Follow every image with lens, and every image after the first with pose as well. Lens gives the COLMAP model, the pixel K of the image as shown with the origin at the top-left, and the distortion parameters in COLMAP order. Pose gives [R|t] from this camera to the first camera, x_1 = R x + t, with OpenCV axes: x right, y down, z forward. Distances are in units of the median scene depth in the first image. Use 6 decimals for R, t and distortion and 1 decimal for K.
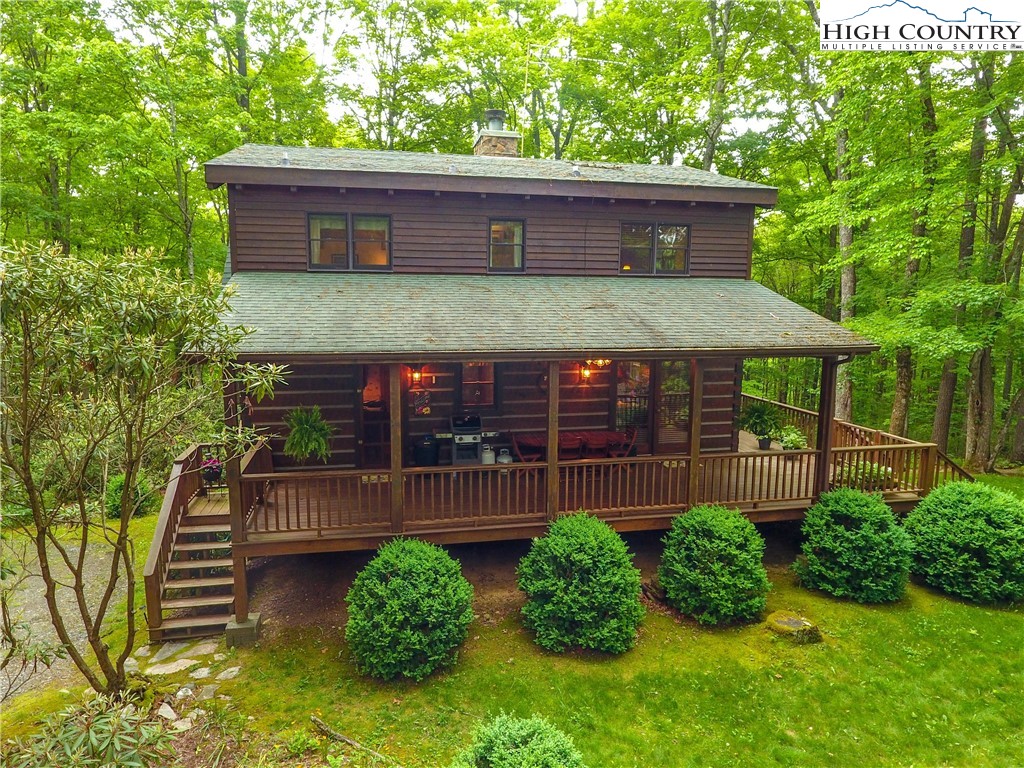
lens RADIAL K [[646.7, 0, 512.0], [0, 646.7, 384.0], [0, 0, 1]] dist [-0.001126, -0.000483]
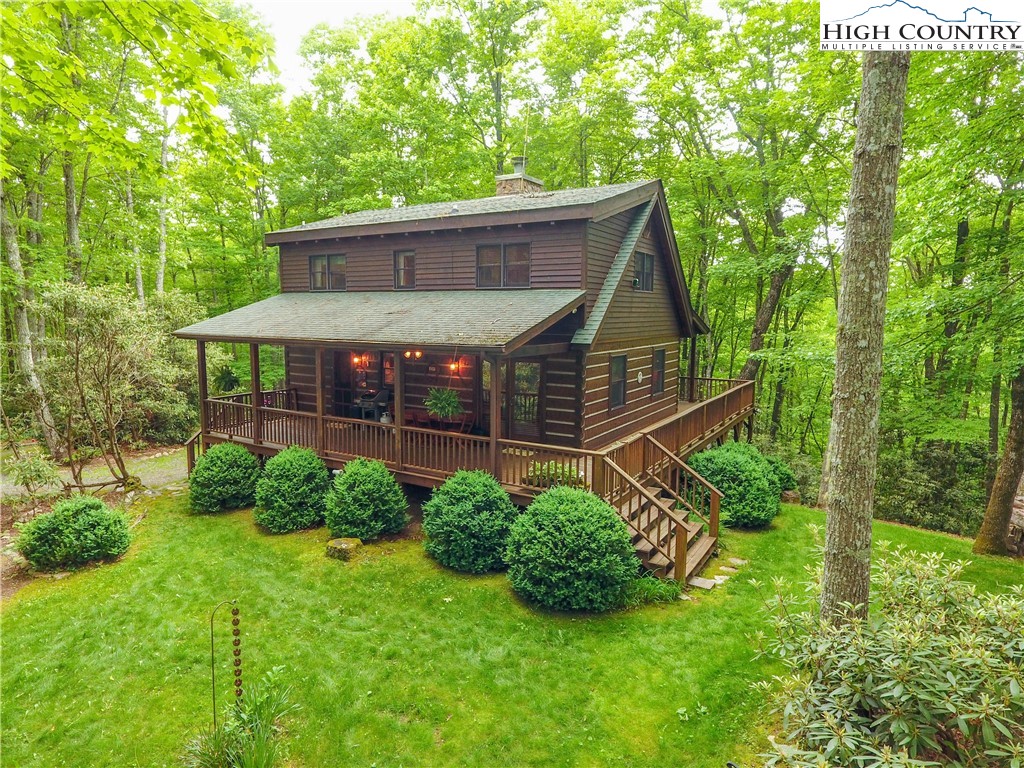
lens RADIAL K [[603.5, 0, 512.0], [0, 603.5, 384.0], [0, 0, 1]] dist [-0.000574, 0.000064]
pose [[0.728443, 0.084930, -0.679822, 1.074827], [-0.090913, 0.995494, 0.026952, -0.022878], [0.679048, 0.042172, 0.732882, 0.205810]]
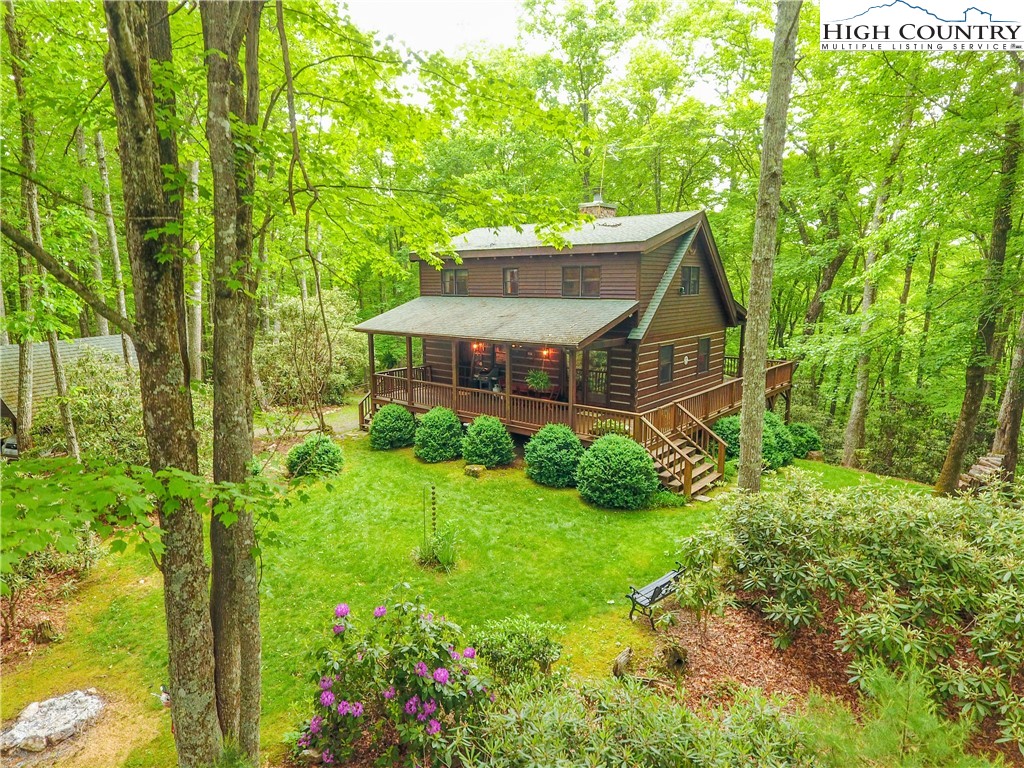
lens RADIAL K [[603.5, 0, 512.0], [0, 603.5, 384.0], [0, 0, 1]] dist [-0.000574, 0.000064]
pose [[0.615635, 0.129548, -0.777310, 1.447773], [-0.091158, 0.991480, 0.093043, -0.078131], [0.782741, 0.013578, 0.622199, -0.126058]]
